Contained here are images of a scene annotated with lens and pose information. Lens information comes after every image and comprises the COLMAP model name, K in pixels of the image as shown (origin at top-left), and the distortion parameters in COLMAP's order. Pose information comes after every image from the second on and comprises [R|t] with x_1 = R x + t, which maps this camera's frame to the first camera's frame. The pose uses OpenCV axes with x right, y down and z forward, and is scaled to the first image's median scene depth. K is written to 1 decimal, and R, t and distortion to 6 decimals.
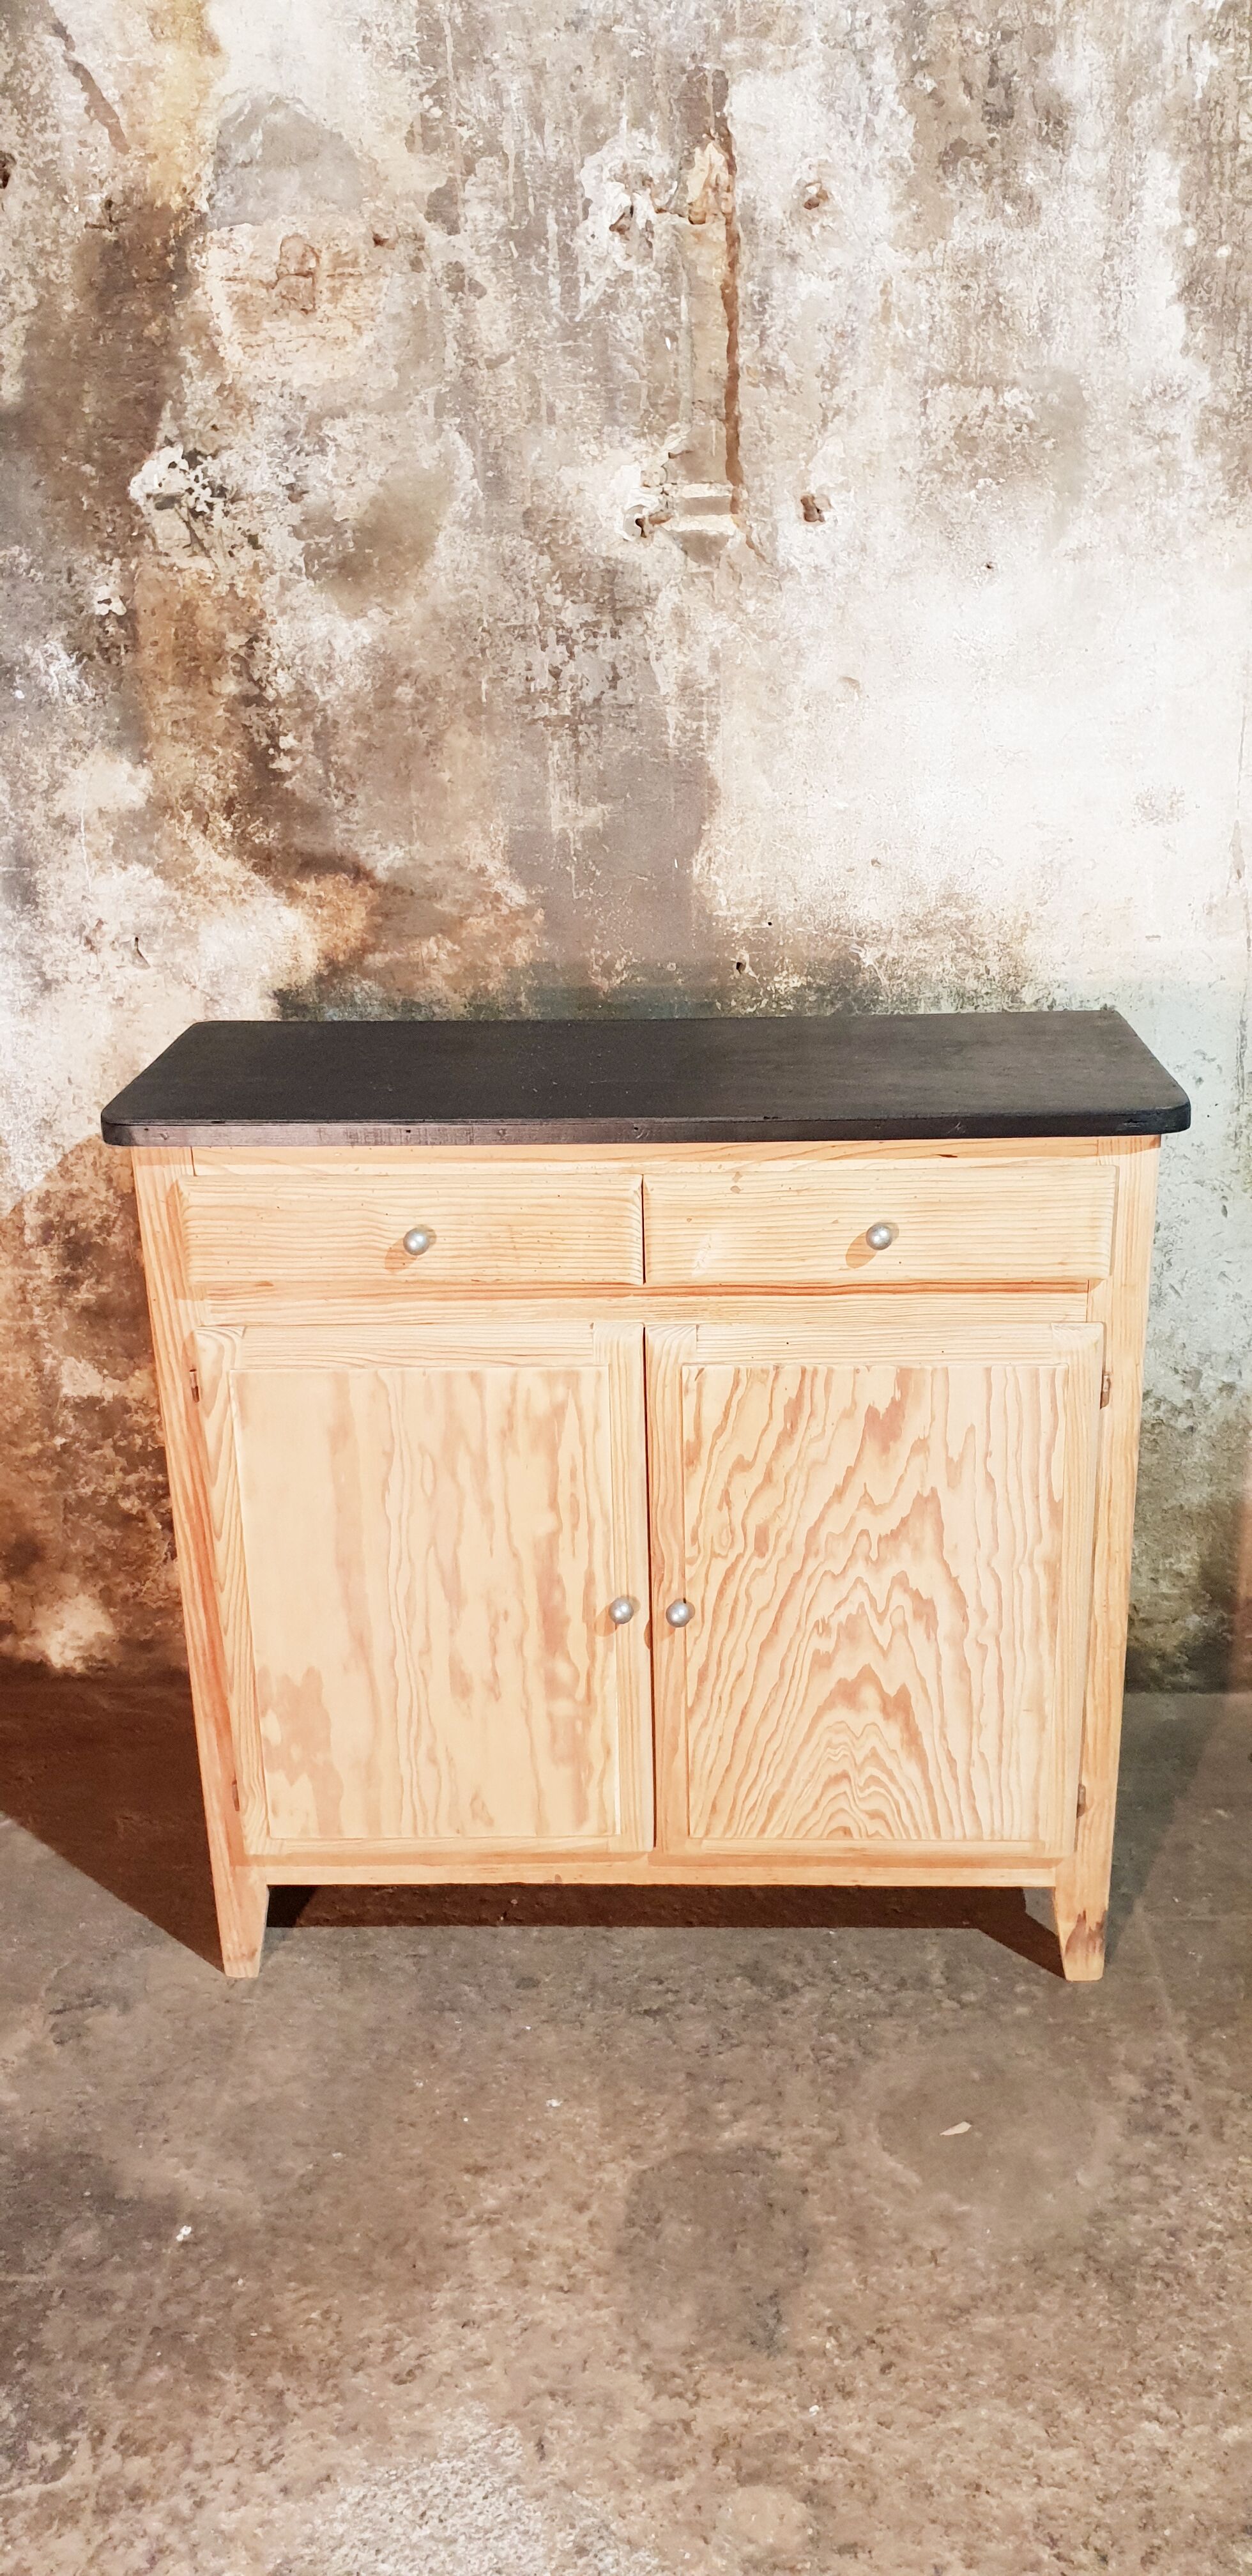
lens RADIAL K [[2013.9, 0, 666.7], [0, 2013.9, 1287.9], [0, 0, 1]] dist [0.012961, -0.009634]
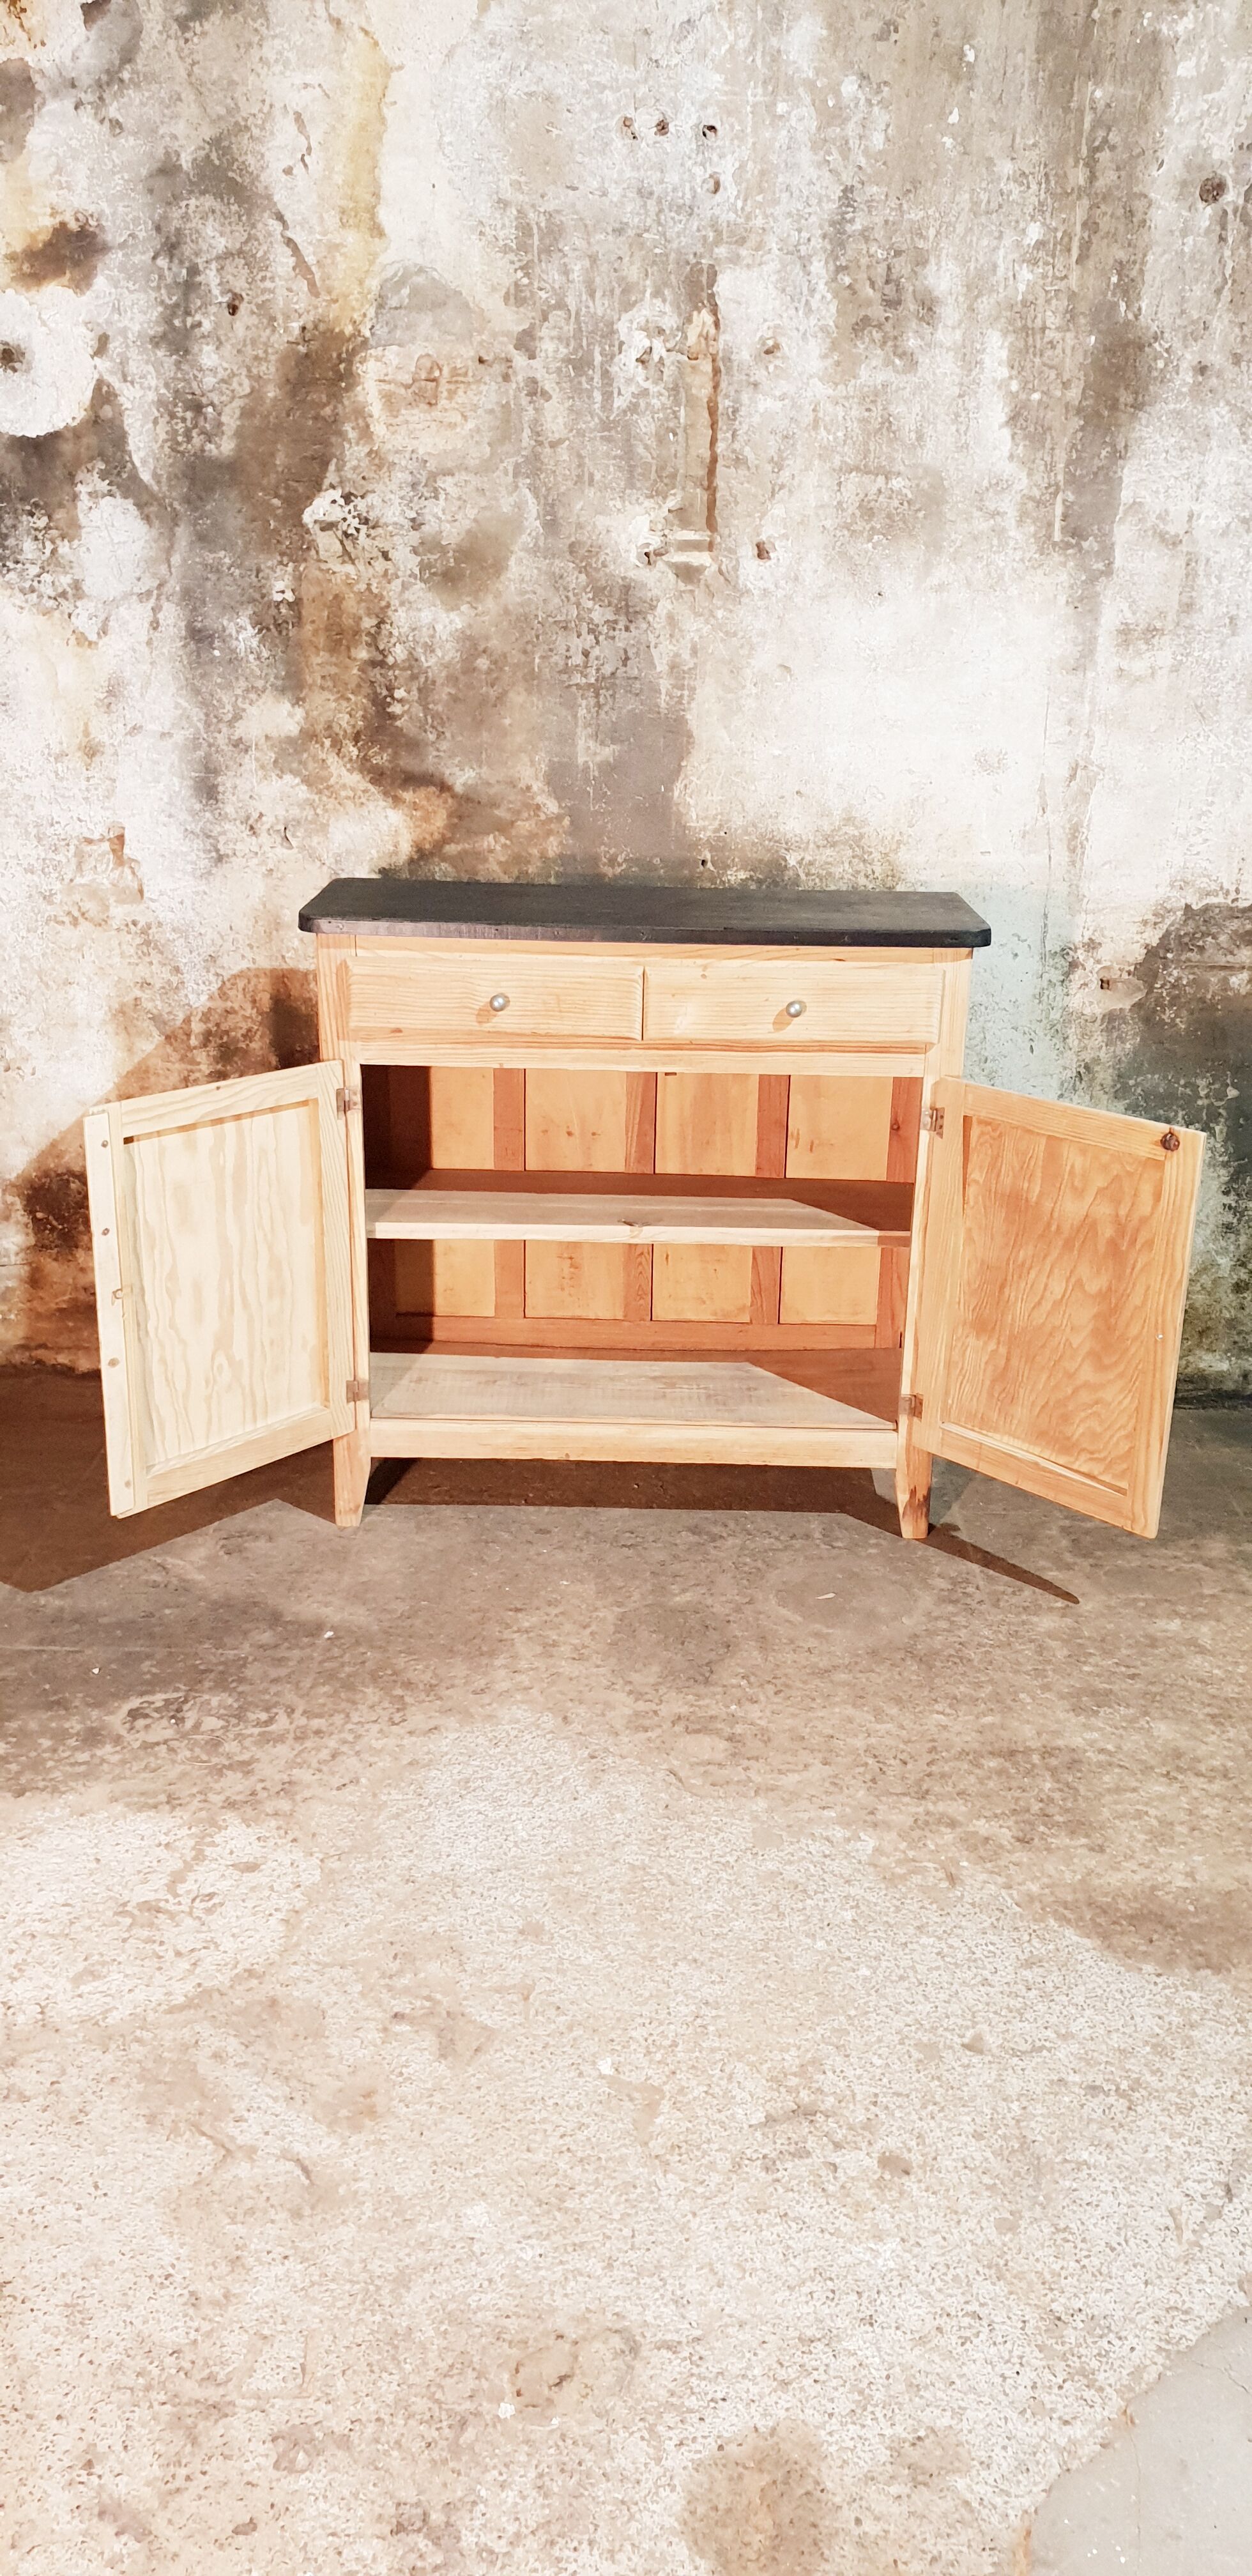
lens RADIAL K [[2013.9, 0, 658.0], [0, 2013.9, 1298.0], [0, 0, 1]] dist [0.012961, -0.009634]
pose [[0.998805, 0.030621, 0.038097, -0.045710], [-0.029678, 0.999245, -0.025077, 0.207329], [-0.038837, 0.023916, 0.998959, -0.478255]]
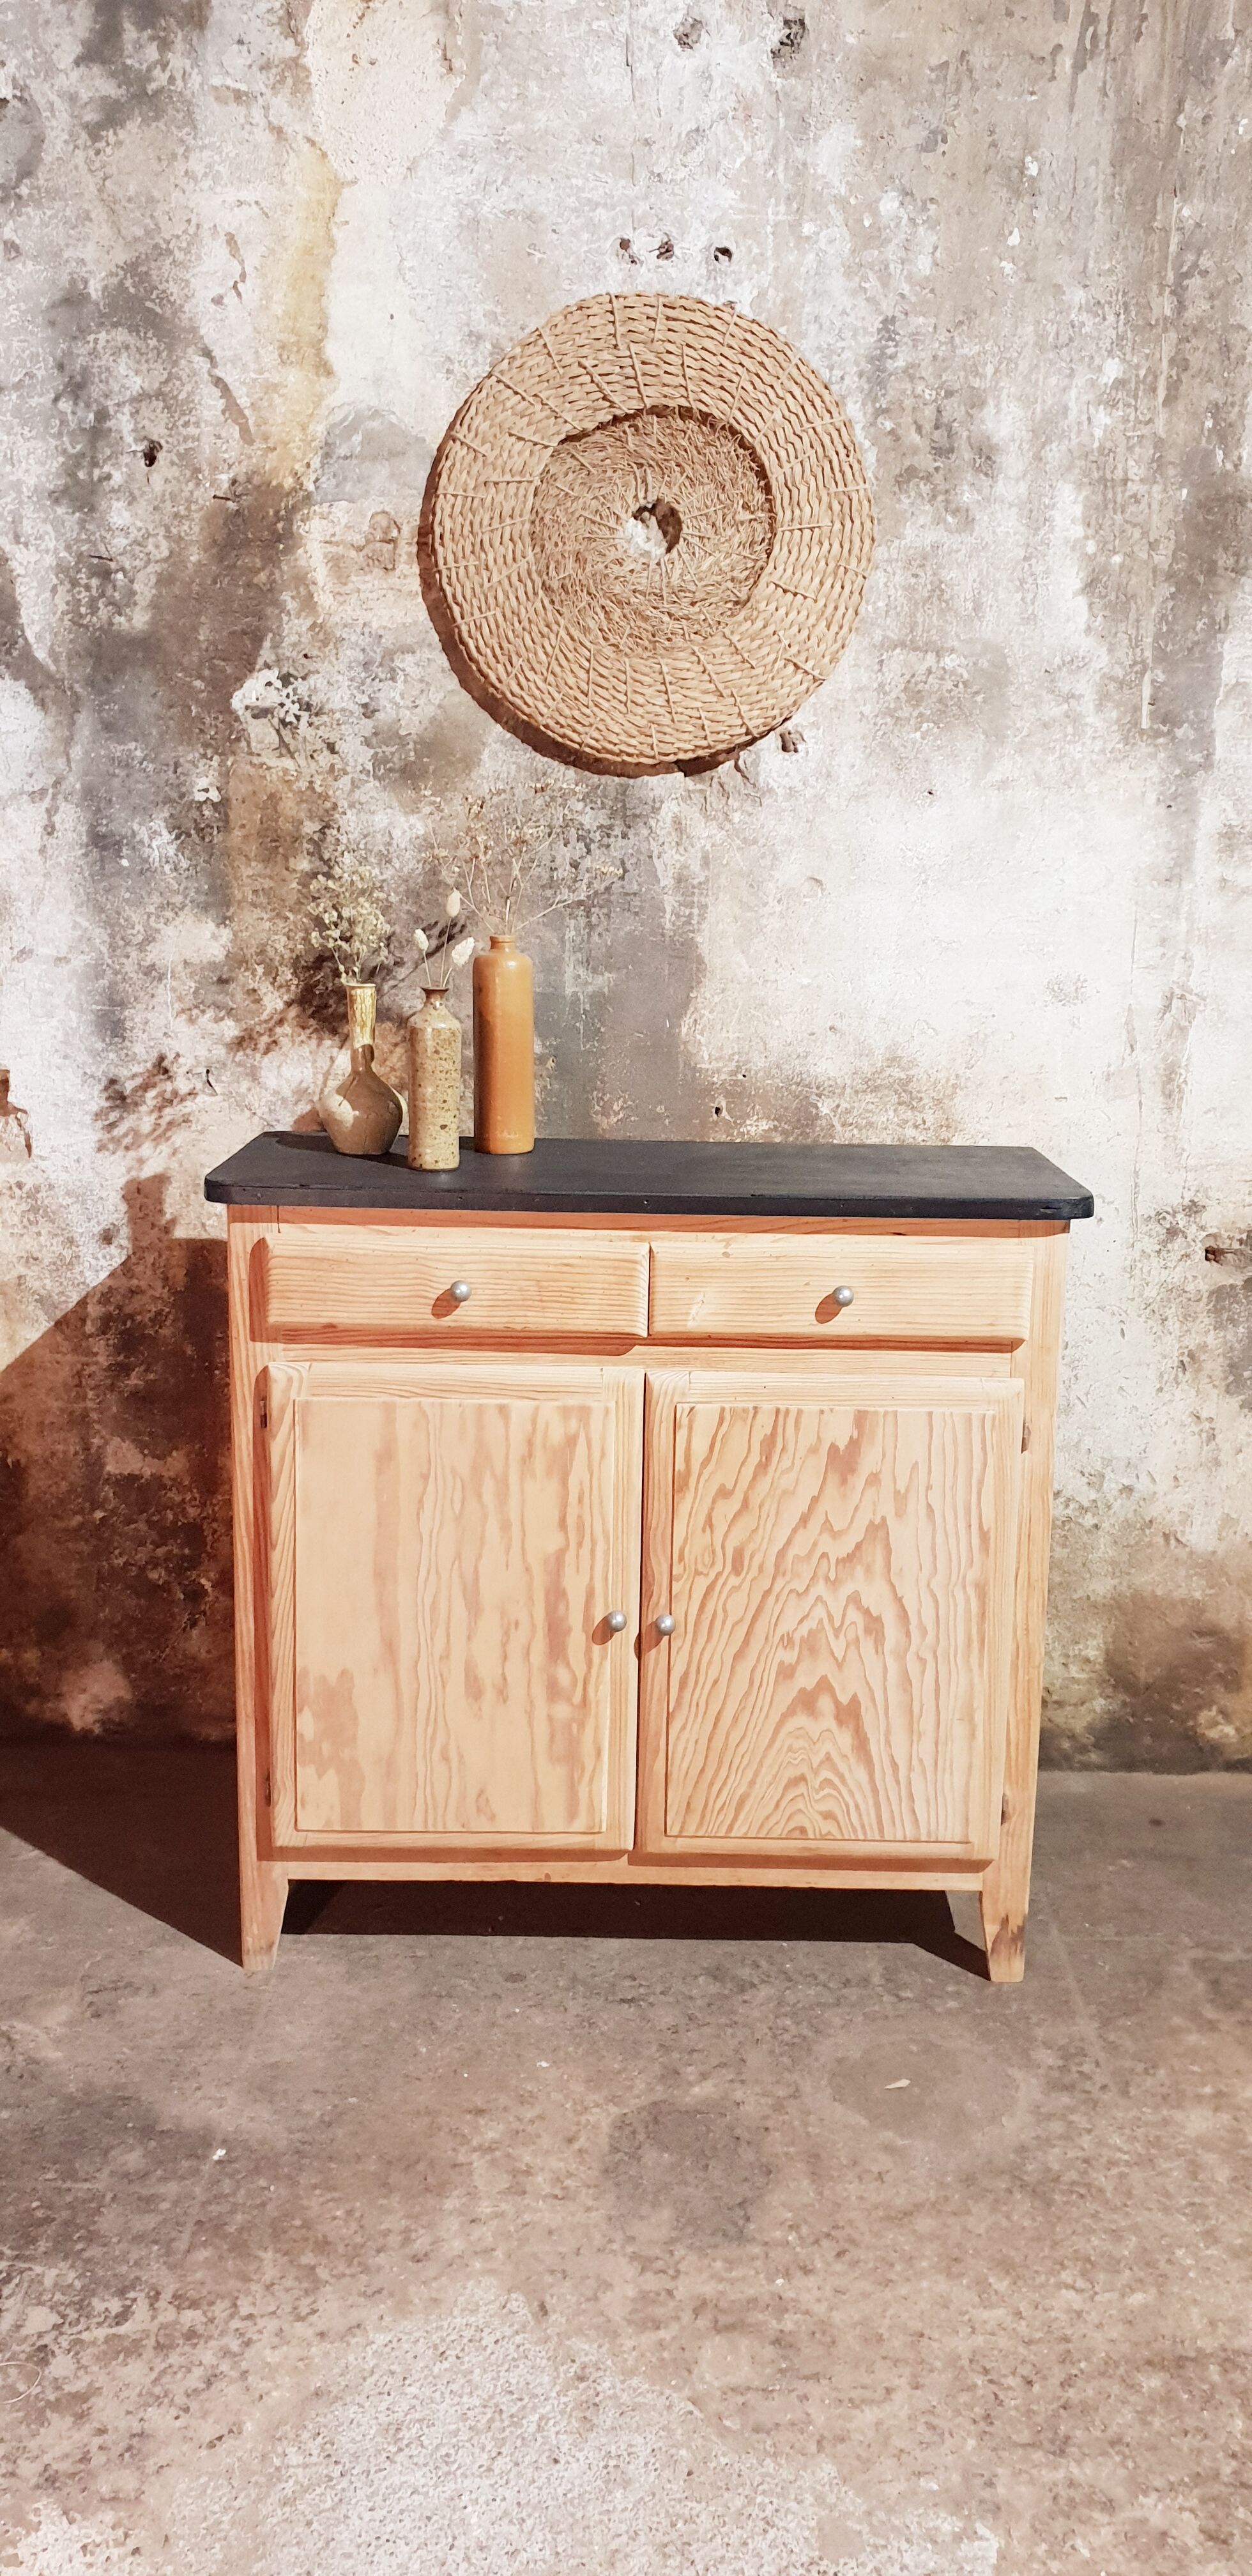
lens RADIAL K [[2013.9, 0, 661.7], [0, 2013.9, 1283.1], [0, 0, 1]] dist [0.012961, -0.009634]
pose [[0.998673, 0.031444, 0.040783, -0.045639], [-0.025252, 0.989209, -0.144315, 0.122448], [-0.044880, 0.143094, 0.988691, -0.169233]]
